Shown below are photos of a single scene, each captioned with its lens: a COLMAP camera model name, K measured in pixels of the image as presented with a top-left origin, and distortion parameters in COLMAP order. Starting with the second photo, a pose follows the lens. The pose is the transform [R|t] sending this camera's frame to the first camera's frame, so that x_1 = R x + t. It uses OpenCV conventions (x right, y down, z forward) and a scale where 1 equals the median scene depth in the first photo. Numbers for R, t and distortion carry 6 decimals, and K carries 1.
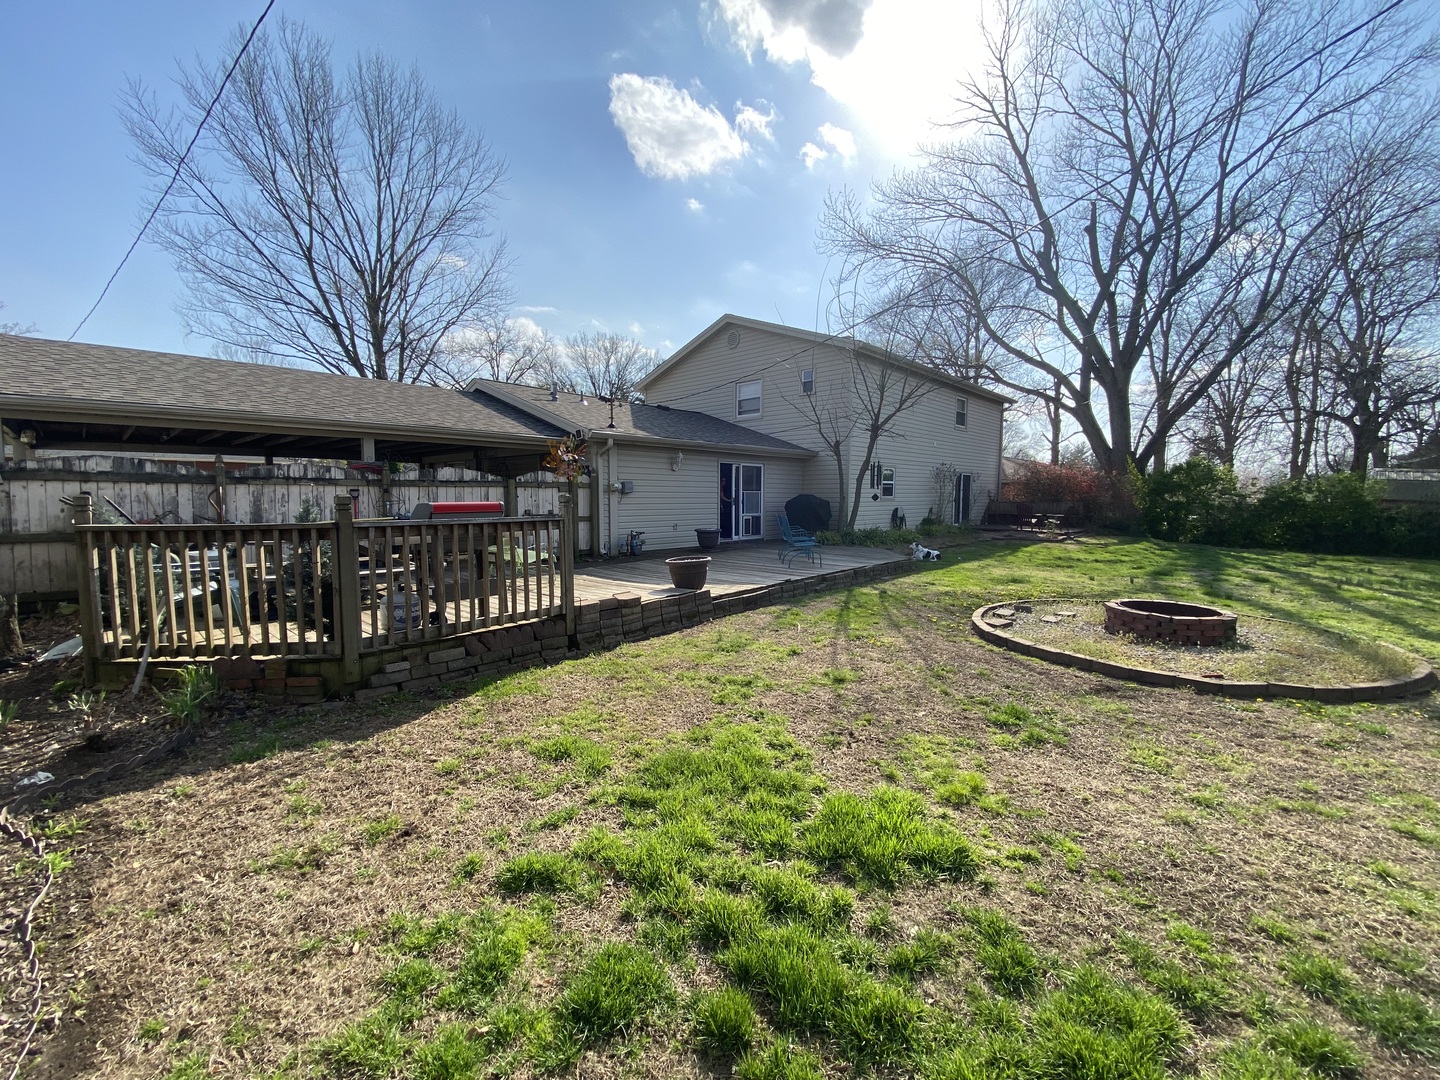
lens RADIAL K [[585.8, 0, 714.9], [0, 585.8, 551.4], [0, 0, 1]] dist [0.001635, -0.012706]
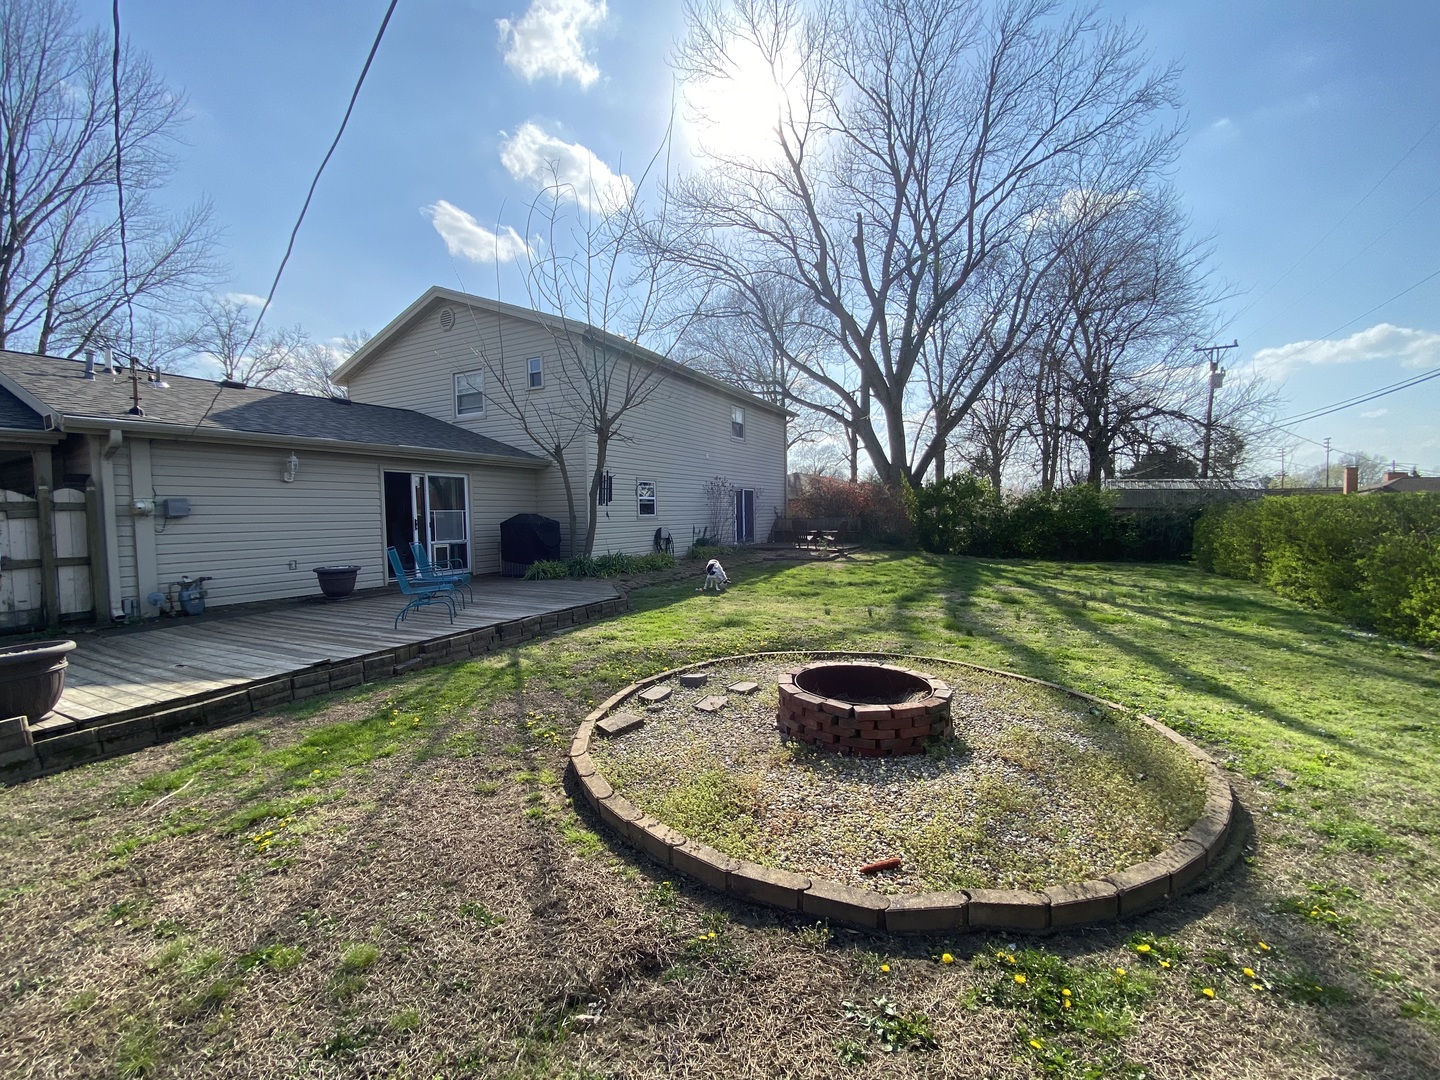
lens RADIAL K [[583.9, 0, 725.1], [0, 583.9, 550.8], [0, 0, 1]] dist [0.028580, -0.021802]
pose [[0.960791, -0.035712, 0.274963, 0.142793], [0.045165, 0.998584, -0.028122, -0.010482], [-0.273570, 0.039438, 0.961043, 0.130312]]
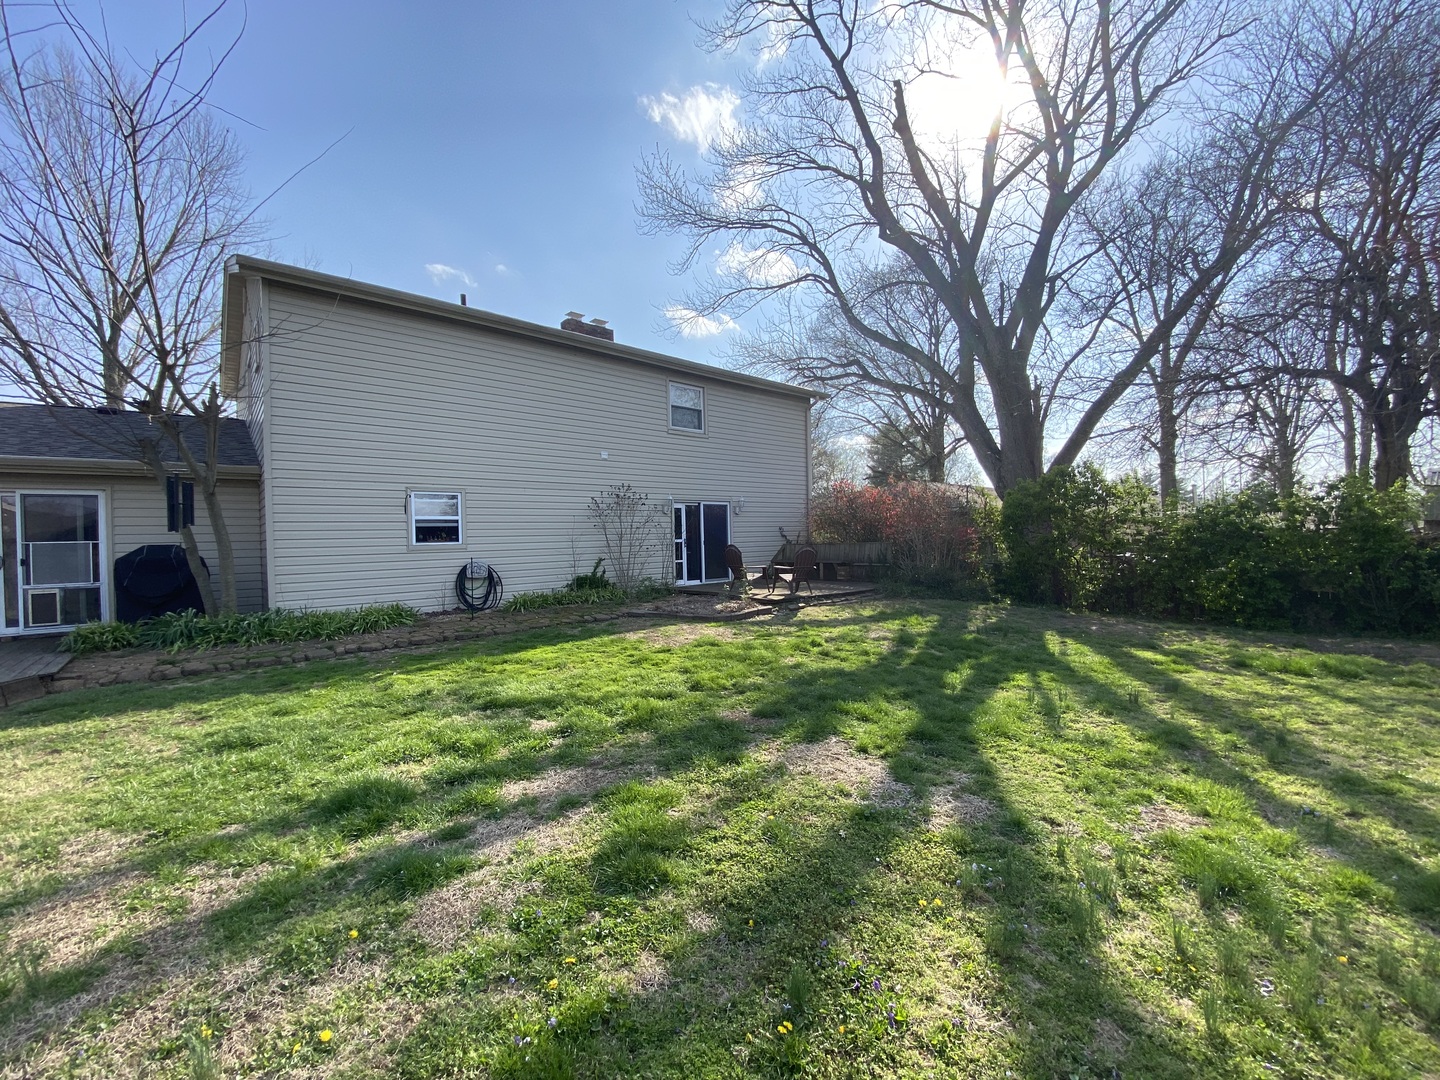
lens RADIAL K [[612.2, 0, 720.0], [0, 612.2, 540.0], [0, 0, 1]] dist [0.002642, -0.014315]
pose [[0.997367, -0.028880, -0.066521, 0.509814], [0.022090, 0.994677, -0.100644, -0.027060], [0.069073, 0.098909, 0.992696, 0.371179]]
